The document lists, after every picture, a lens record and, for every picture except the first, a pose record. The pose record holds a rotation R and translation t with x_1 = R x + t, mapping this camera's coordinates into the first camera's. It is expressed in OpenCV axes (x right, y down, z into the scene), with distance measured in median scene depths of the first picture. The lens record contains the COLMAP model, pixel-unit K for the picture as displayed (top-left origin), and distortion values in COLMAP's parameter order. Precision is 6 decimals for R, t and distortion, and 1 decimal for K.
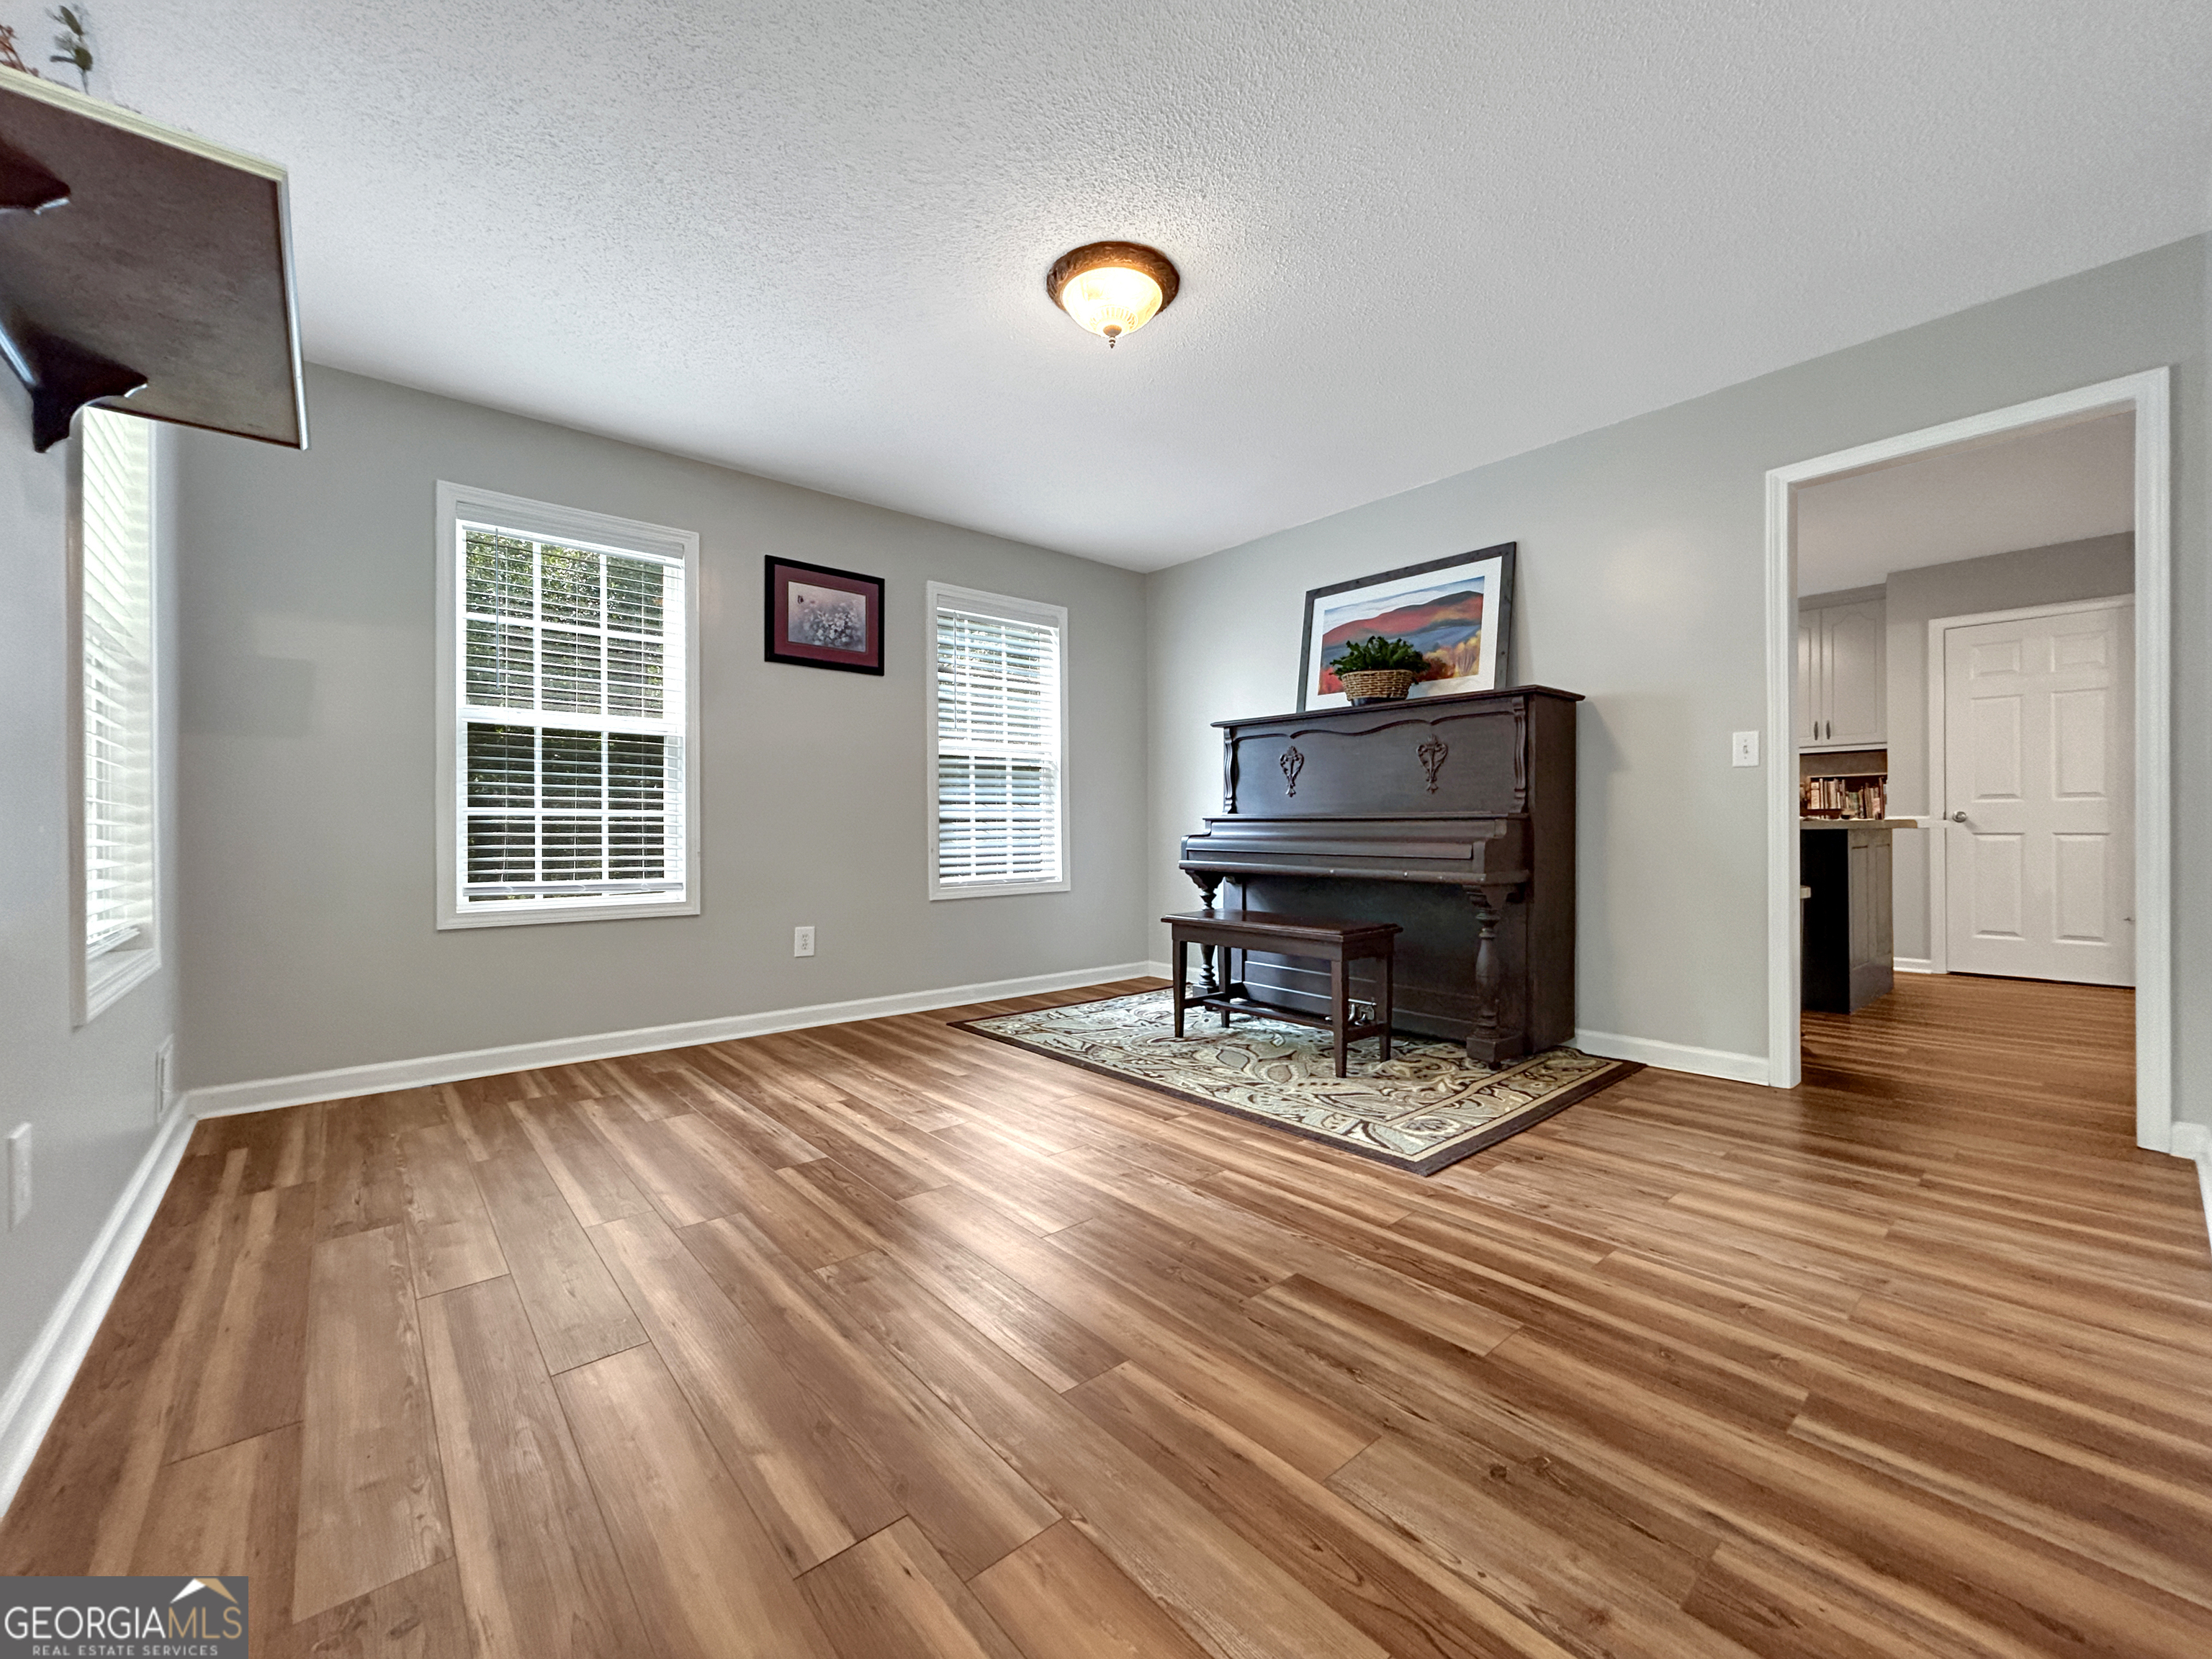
lens RADIAL K [[895.3, 0, 1100.8], [0, 895.3, 834.5], [0, 0, 1]] dist [-0.000889, 0.000015]
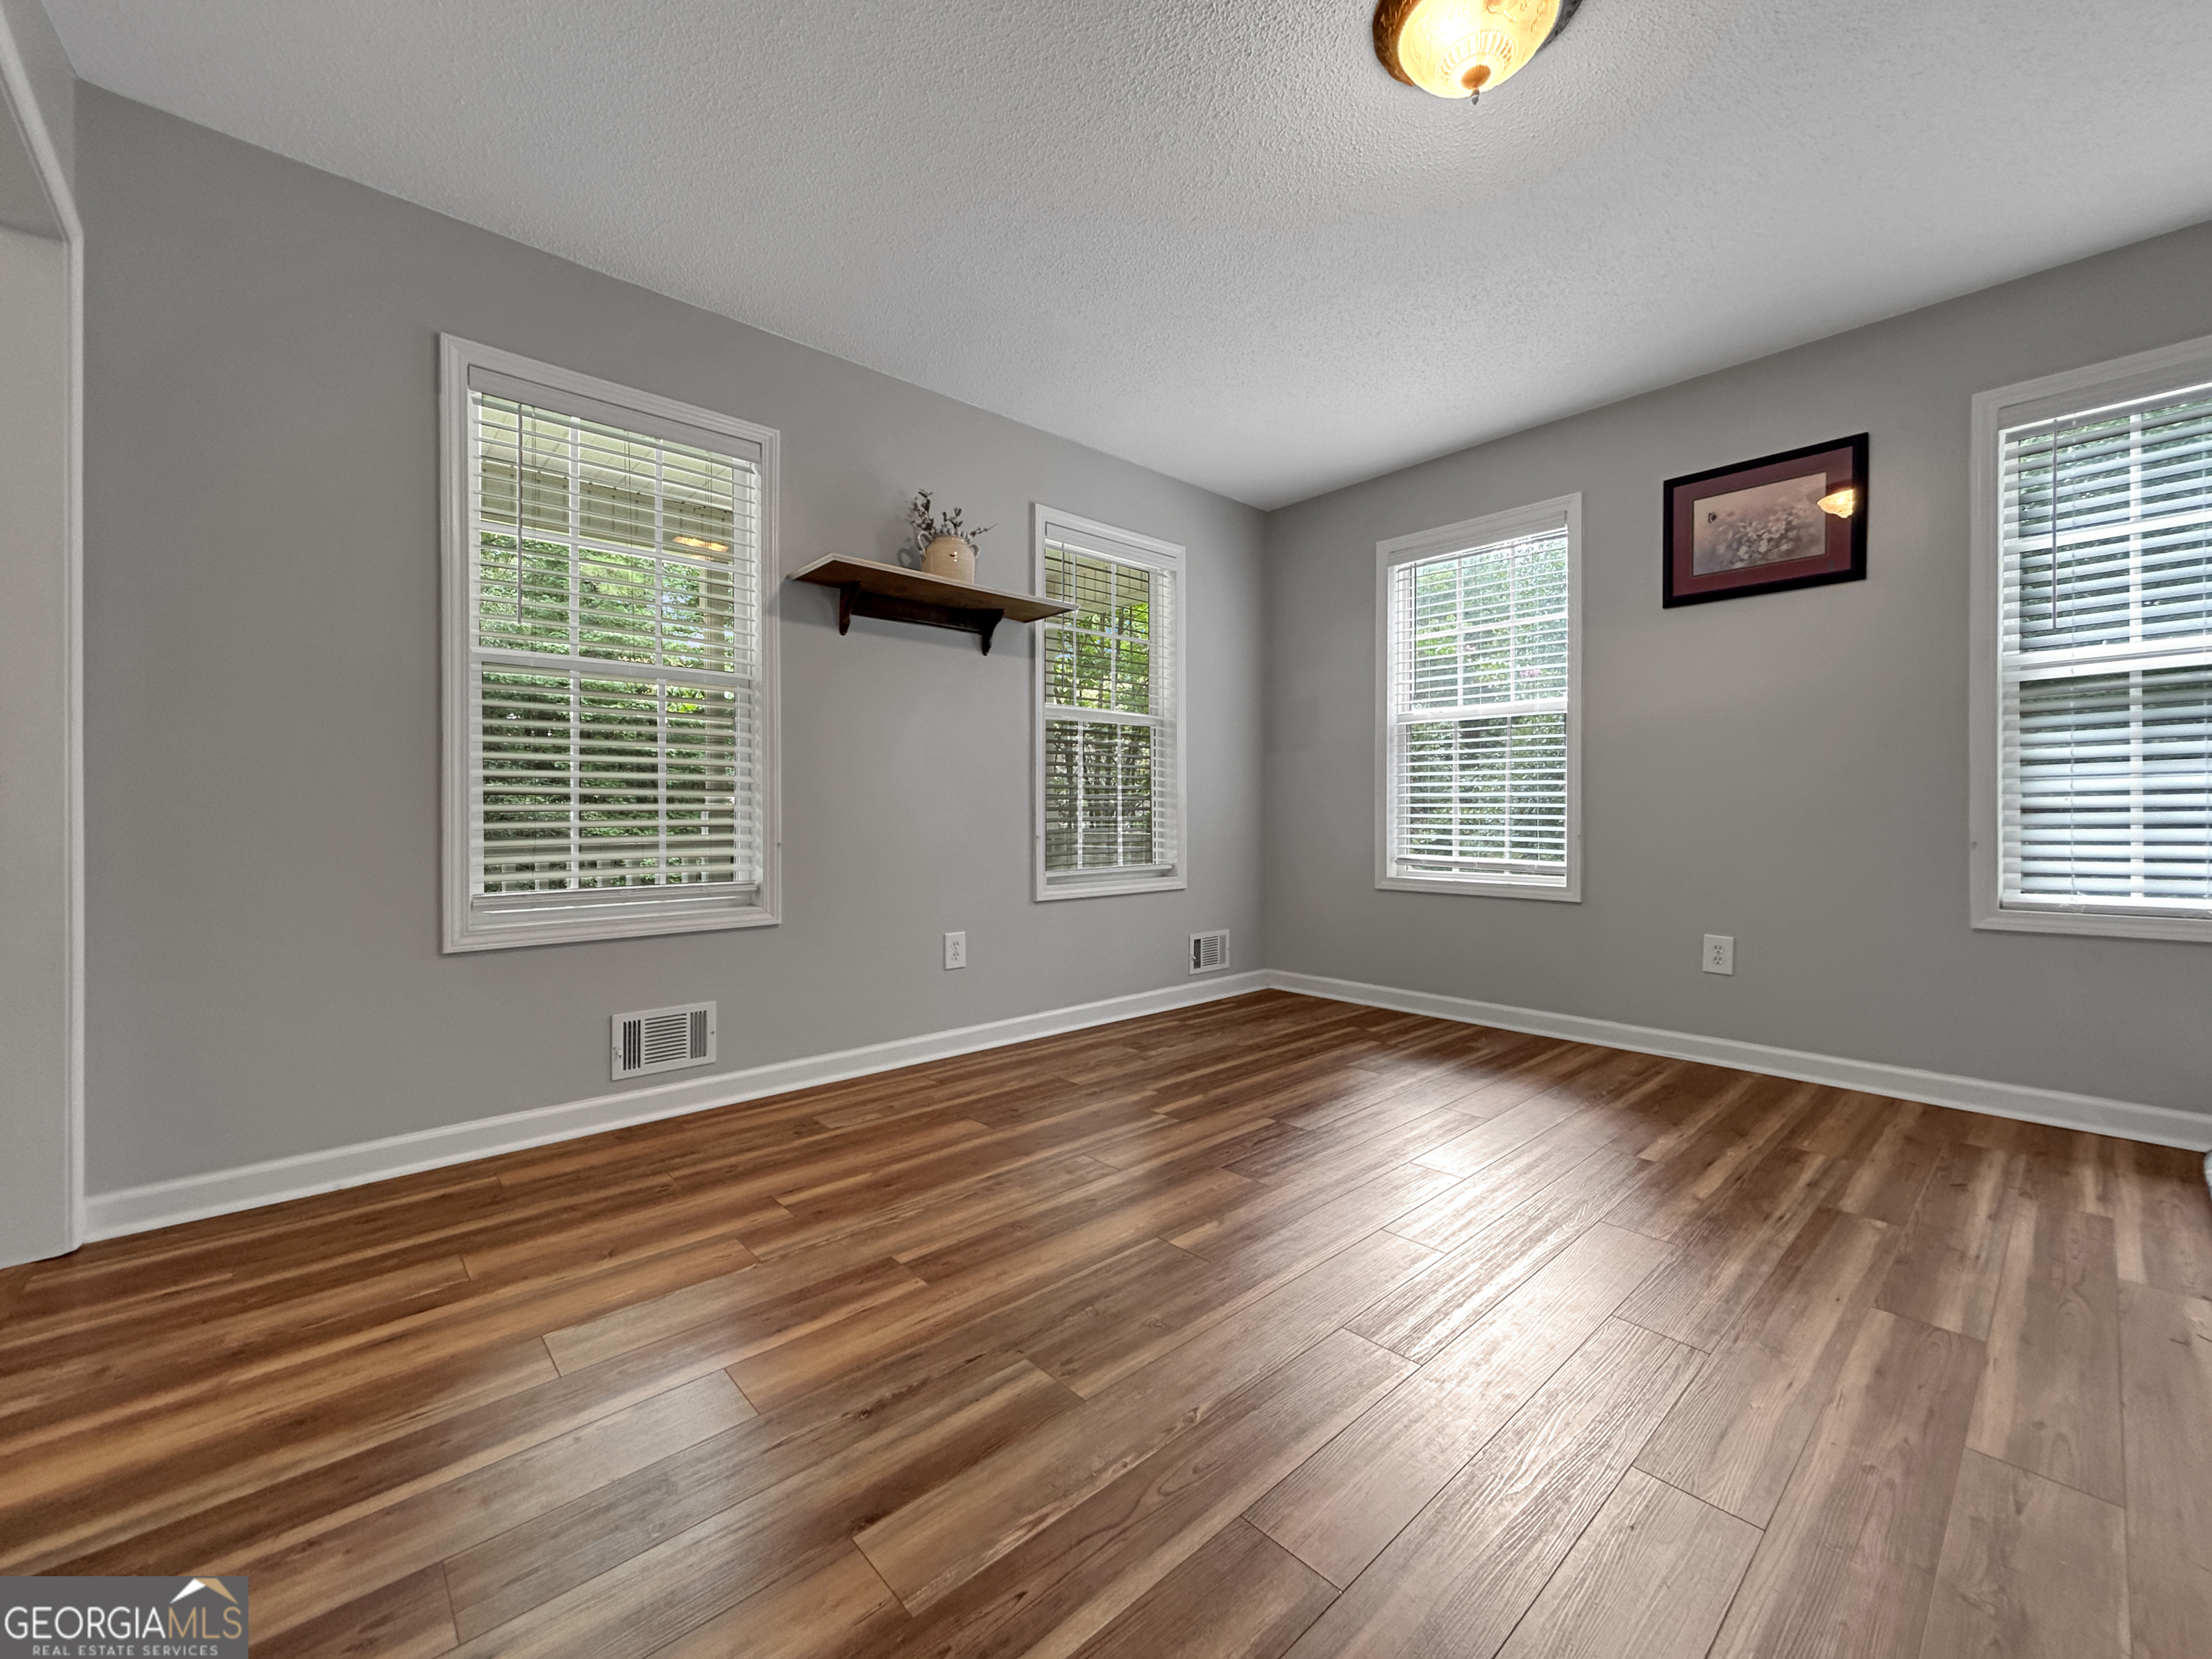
lens RADIAL K [[895.3, 0, 1100.4], [0, 895.3, 815.1], [0, 0, 1]] dist [-0.000889, 0.000015]
pose [[0.026971, 0.005960, -0.999618, 0.445202], [-0.001867, 0.999981, 0.005912, -0.005358], [0.999634, 0.001707, 0.026981, 0.452763]]
